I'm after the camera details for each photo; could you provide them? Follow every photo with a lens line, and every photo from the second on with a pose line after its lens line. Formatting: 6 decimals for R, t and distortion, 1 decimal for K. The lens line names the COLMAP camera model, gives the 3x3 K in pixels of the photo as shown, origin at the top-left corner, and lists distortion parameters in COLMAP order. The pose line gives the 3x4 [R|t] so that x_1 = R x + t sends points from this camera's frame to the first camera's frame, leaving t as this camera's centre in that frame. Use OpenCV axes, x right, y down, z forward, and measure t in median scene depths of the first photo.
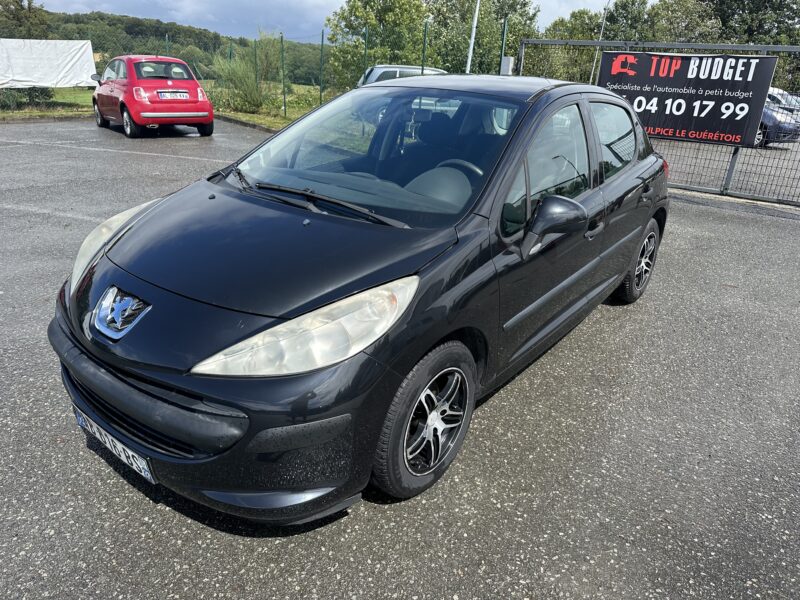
lens RADIAL K [[560.8, 0, 401.0], [0, 560.8, 304.6], [0, 0, 1]] dist [0.000808, -0.003759]
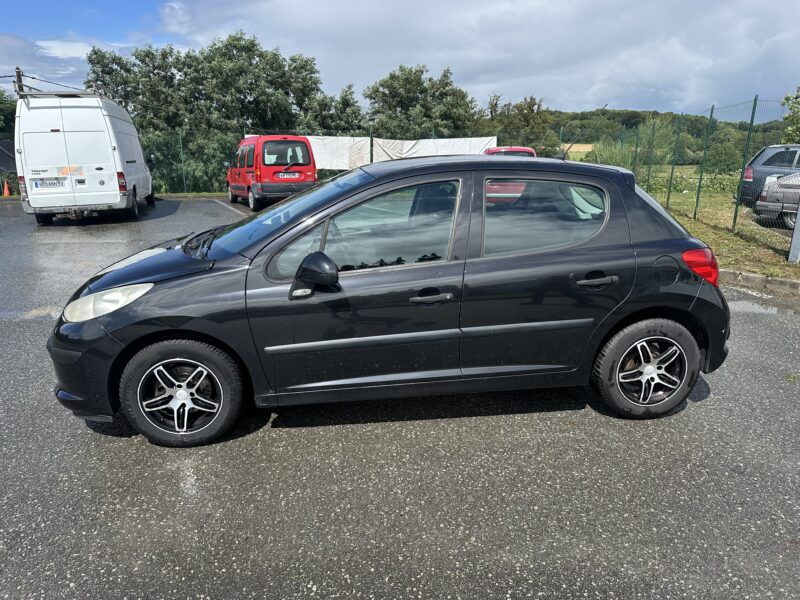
lens RADIAL K [[560.8, 0, 403.3], [0, 560.8, 298.3], [0, 0, 1]] dist [0.000808, -0.003759]
pose [[0.709323, 0.145505, -0.689703, 1.246139], [-0.246416, 0.967913, -0.049228, -0.087929], [0.660409, 0.204872, 0.722417, 0.272907]]
